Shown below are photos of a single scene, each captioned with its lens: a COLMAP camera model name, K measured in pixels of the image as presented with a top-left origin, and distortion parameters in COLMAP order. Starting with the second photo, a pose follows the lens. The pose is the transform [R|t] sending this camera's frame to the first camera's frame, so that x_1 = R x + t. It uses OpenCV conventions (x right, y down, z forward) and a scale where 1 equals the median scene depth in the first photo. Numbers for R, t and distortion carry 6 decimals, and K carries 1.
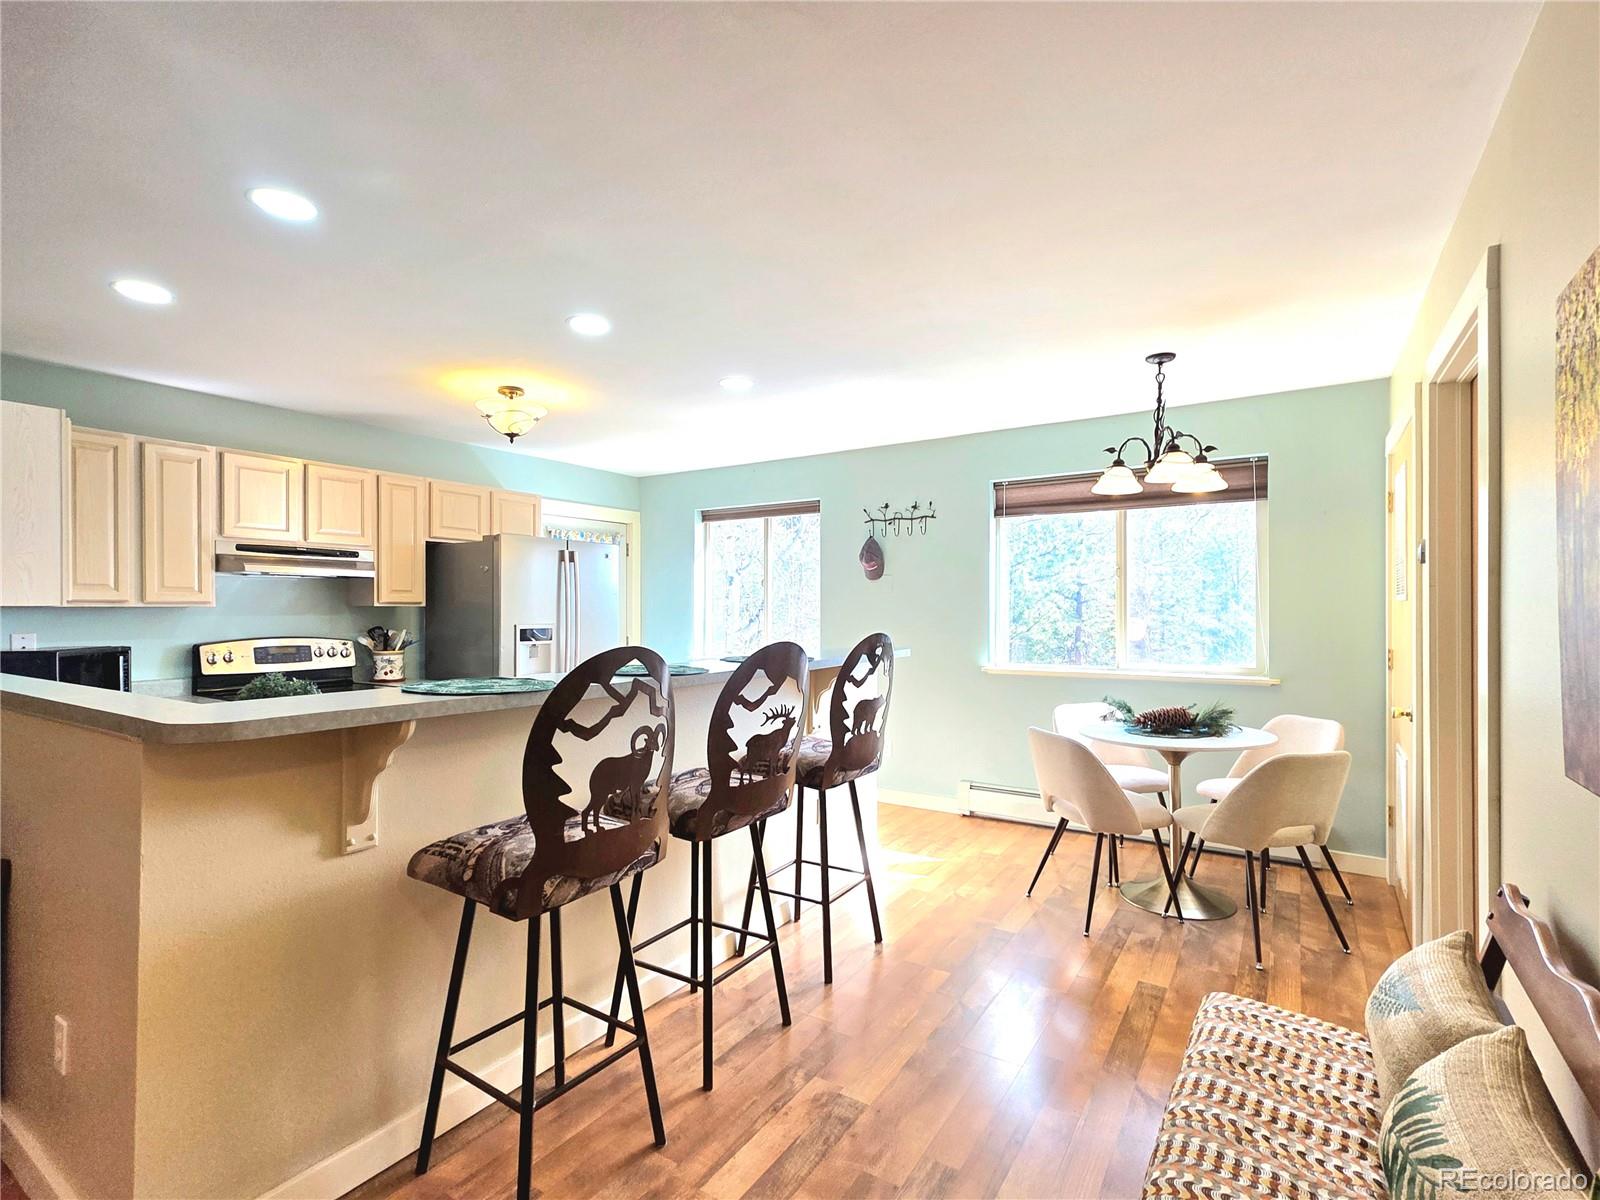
lens RADIAL K [[763.1, 0, 798.7], [0, 763.1, 608.1], [0, 0, 1]] dist [0.003012, 0.000200]
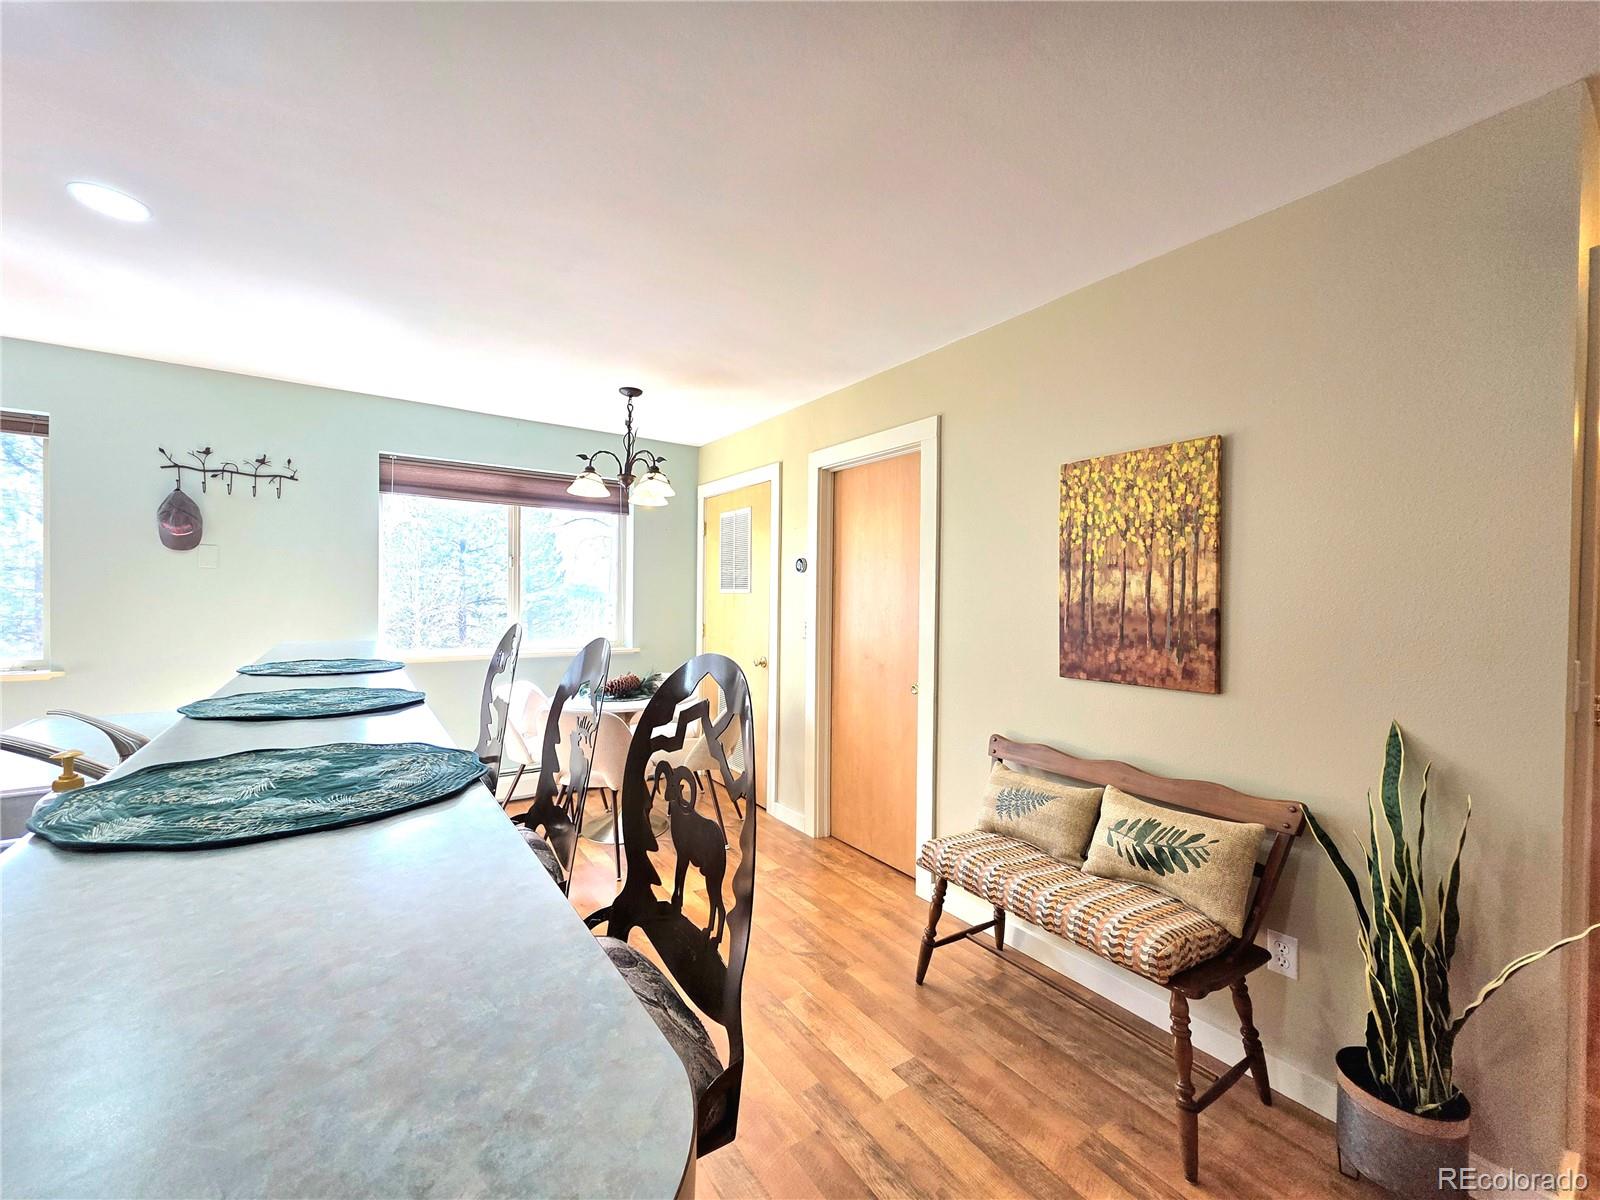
lens RADIAL K [[631.9, 0, 797.4], [0, 631.9, 608.4], [0, 0, 1]] dist [0.009092, -0.000888]
pose [[0.378671, -0.009609, 0.925481, -0.350264], [-0.014191, 0.999768, 0.016187, -0.000280], [-0.925422, -0.019263, 0.378447, 0.344193]]
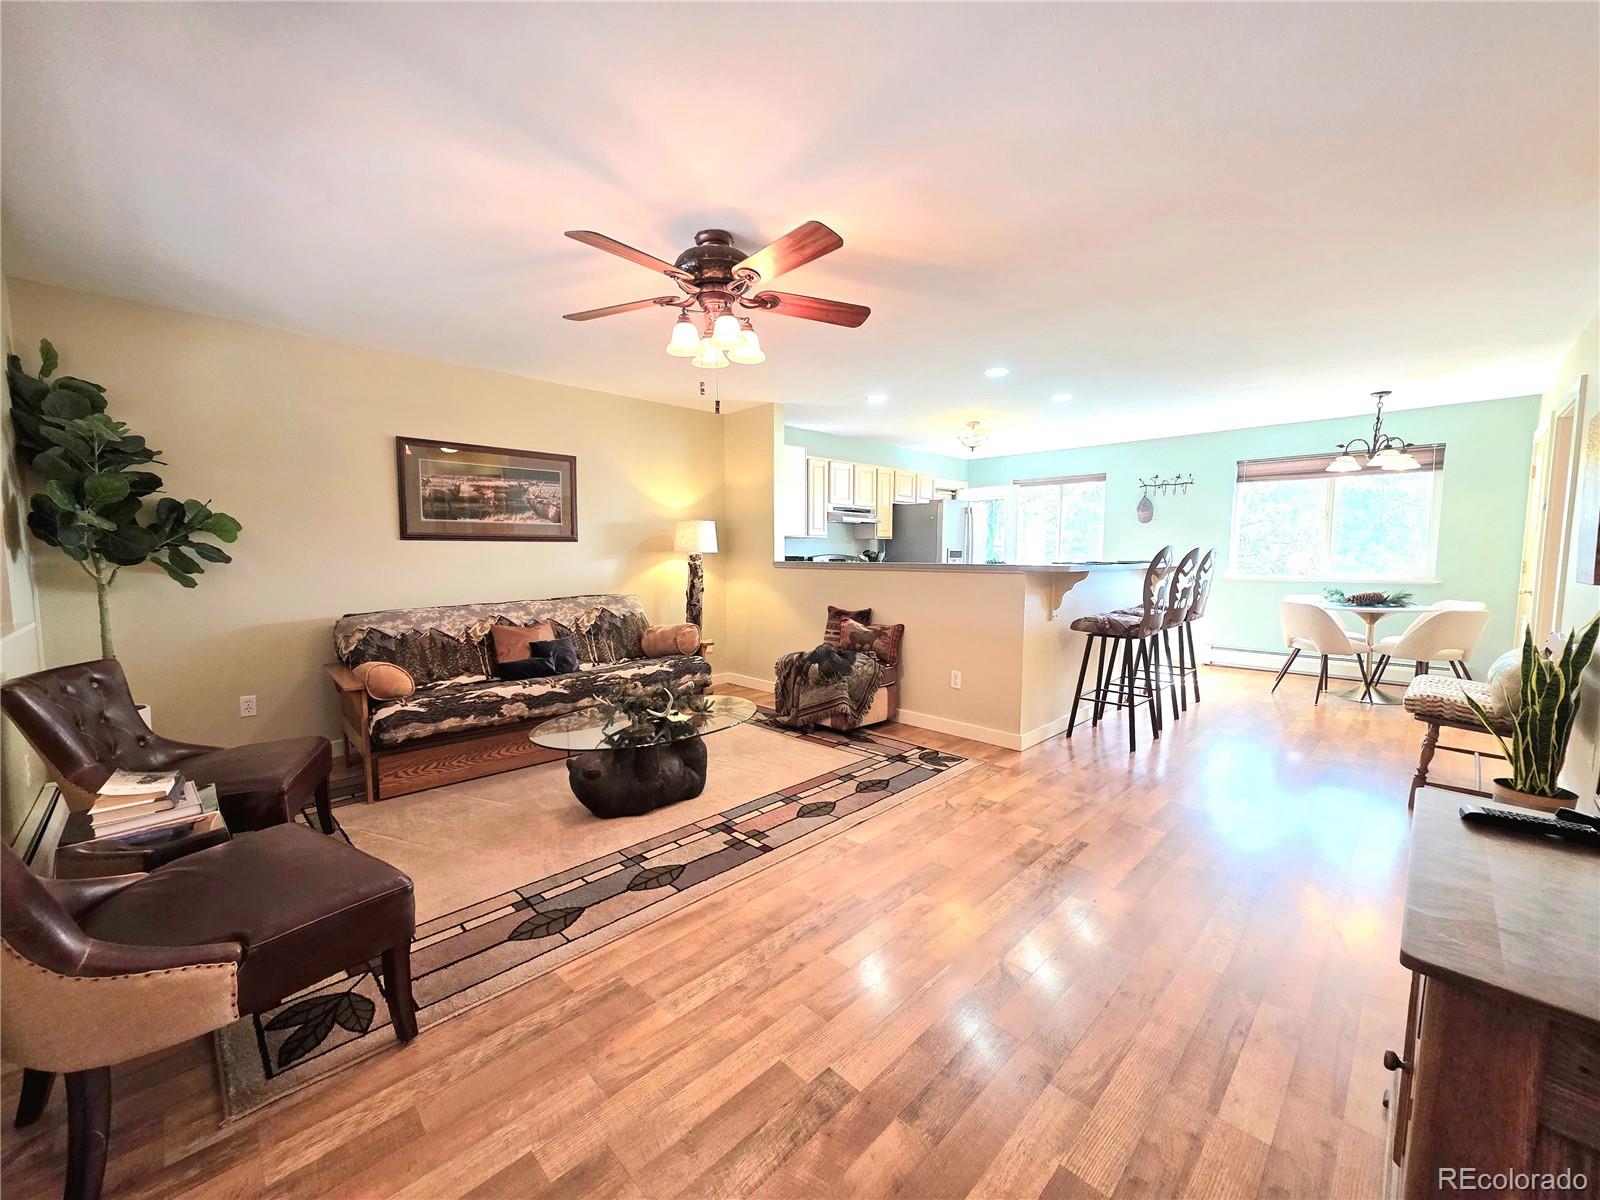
lens RADIAL K [[631.9, 0, 798.1], [0, 631.9, 603.7], [0, 0, 1]] dist [0.009092, -0.000888]
pose [[0.978112, 0.017987, -0.207302, -0.505949], [-0.000472, 0.996446, 0.084229, 0.031975], [0.208081, -0.082288, 0.974644, -0.721241]]
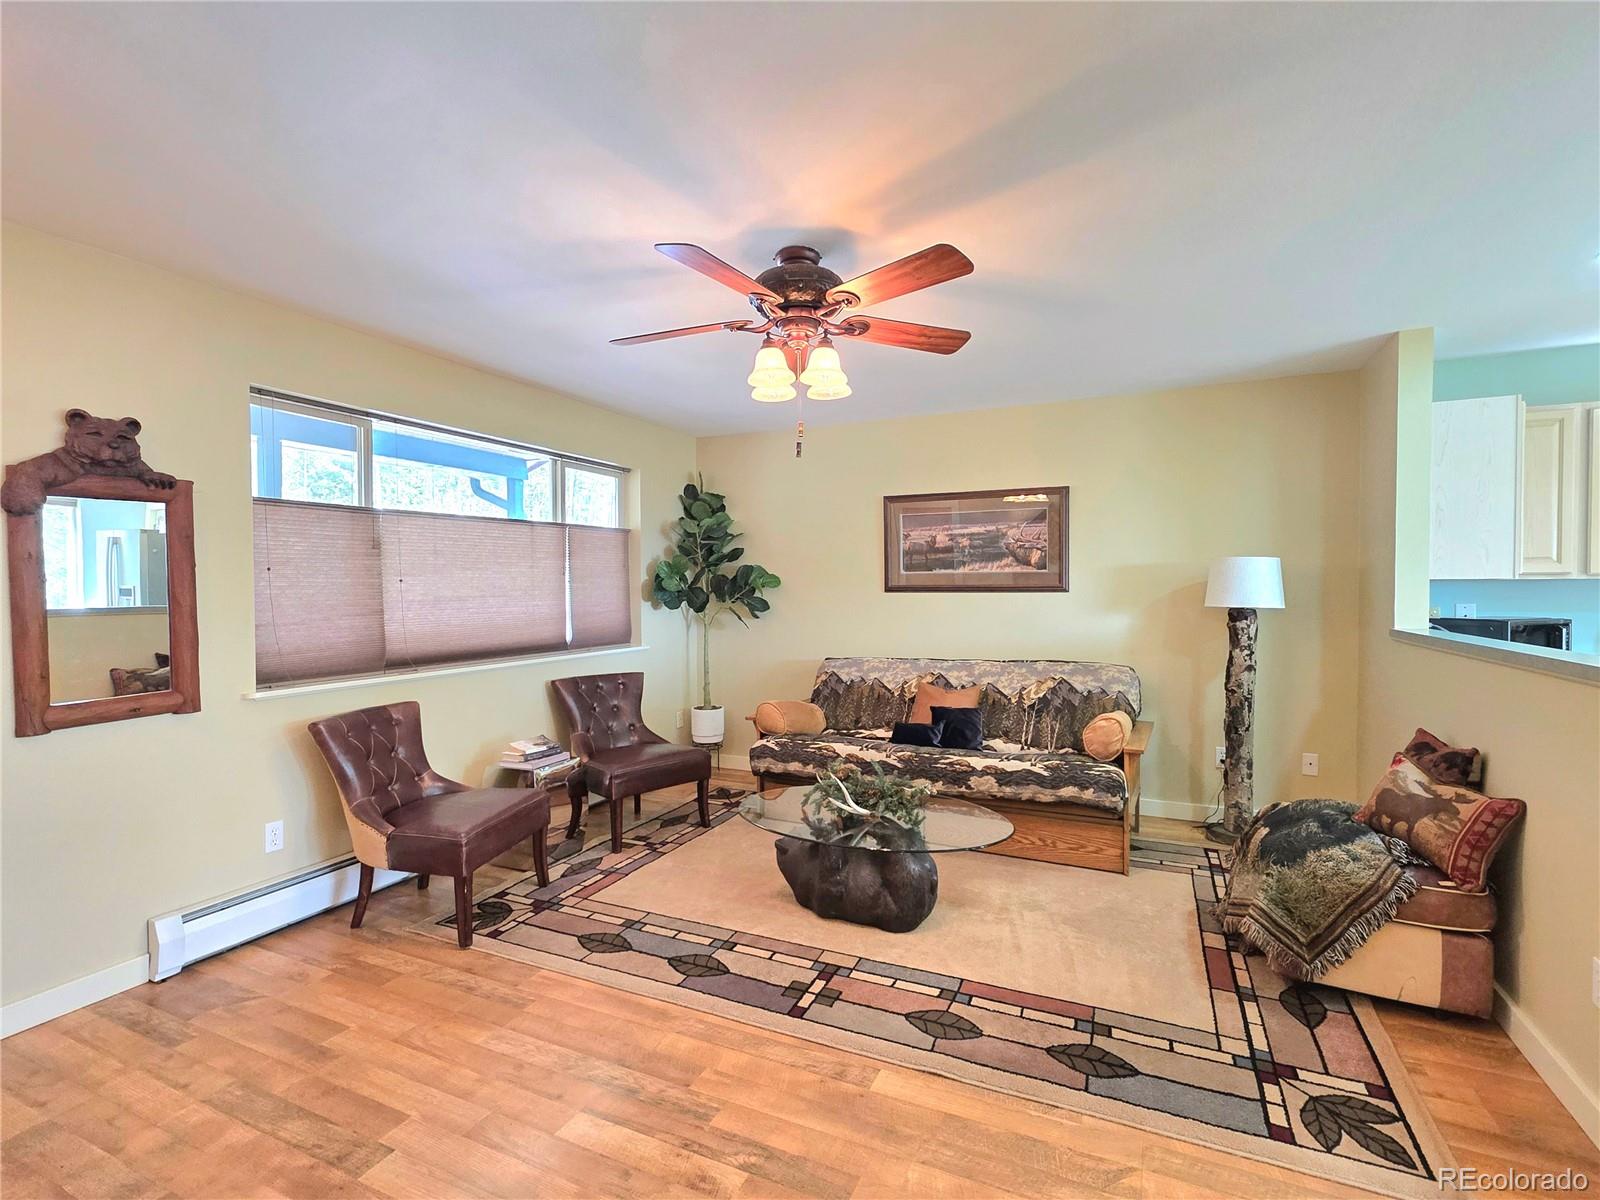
lens RADIAL K [[763.1, 0, 790.5], [0, 763.1, 598.2], [0, 0, 1]] dist [0.003012, 0.000200]
pose [[0.134126, 0.011019, -0.990903, -0.028373], [0.003371, 0.999927, 0.011575, 0.007638], [0.990959, -0.004893, 0.134079, -0.124087]]
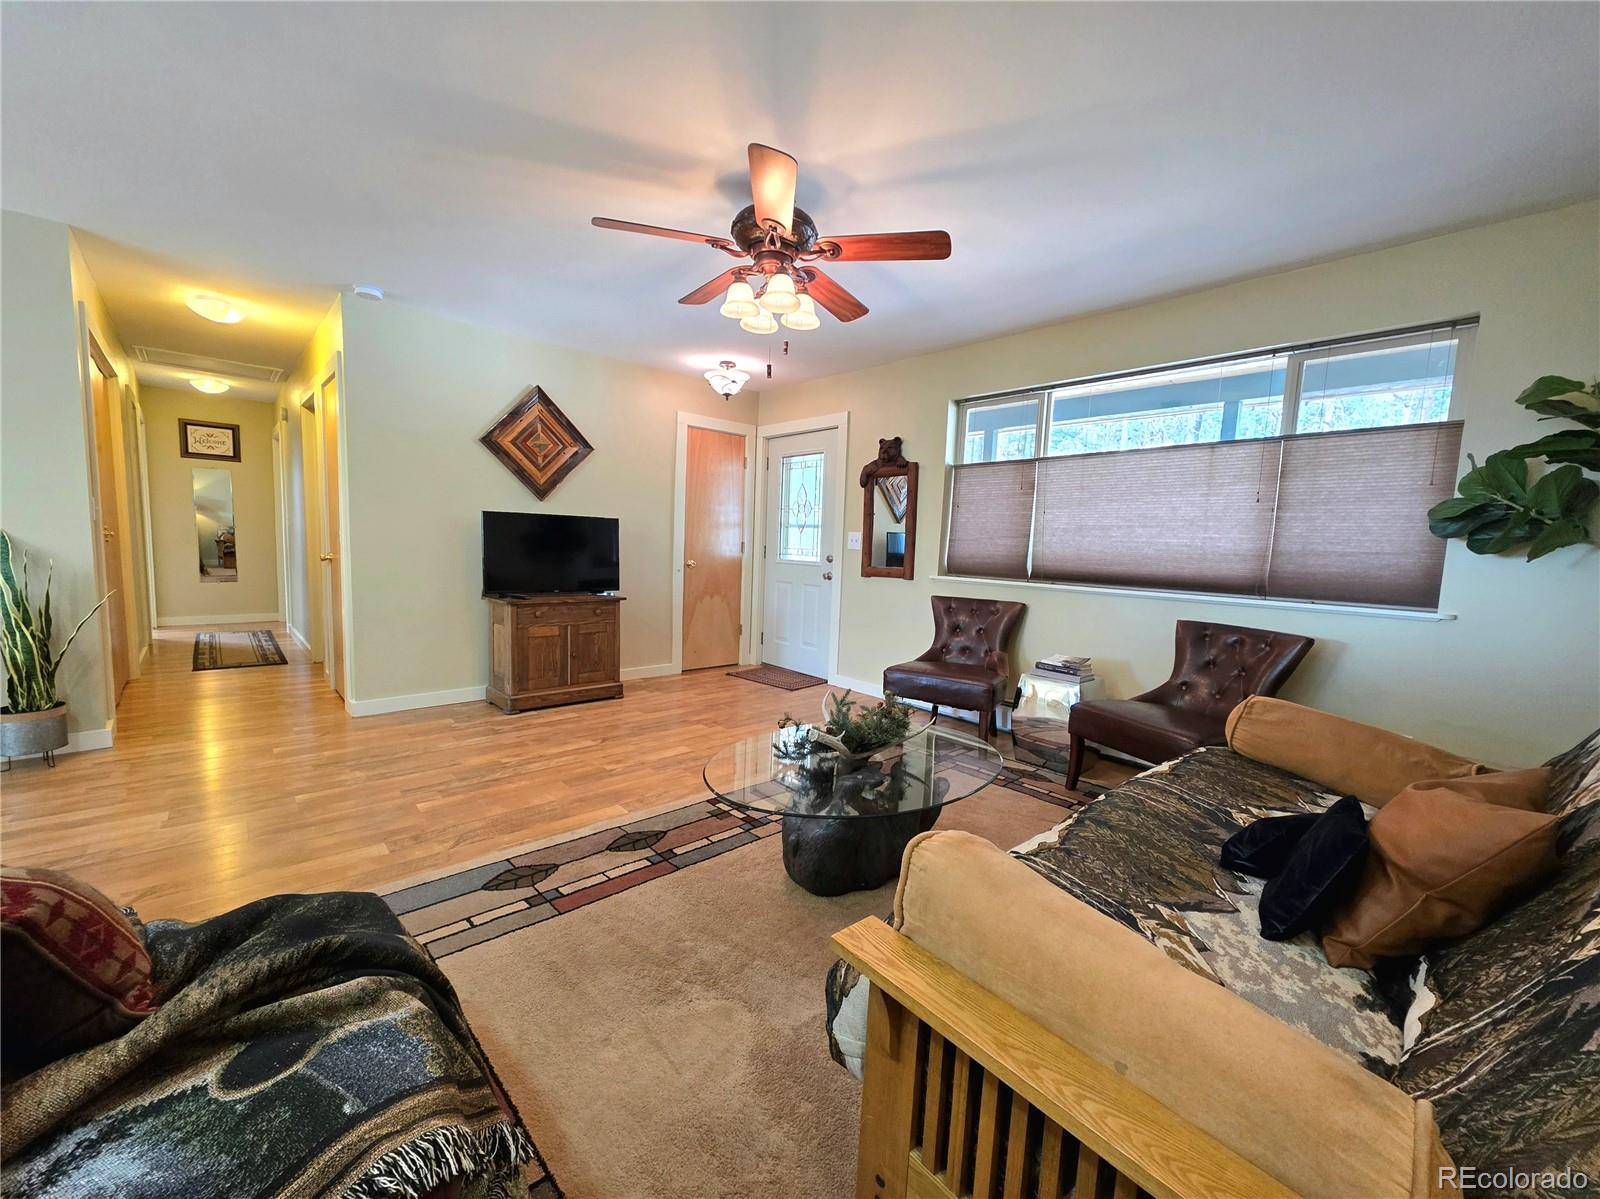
lens RADIAL K [[631.9, 0, 800.2], [0, 631.9, 598.4], [0, 0, 1]] dist [0.009092, -0.000888]
pose [[-0.970511, -0.058353, 0.233888, -0.962878], [-0.036767, 0.994739, 0.095614, 0.053536], [-0.238237, 0.084195, -0.967551, 0.677967]]
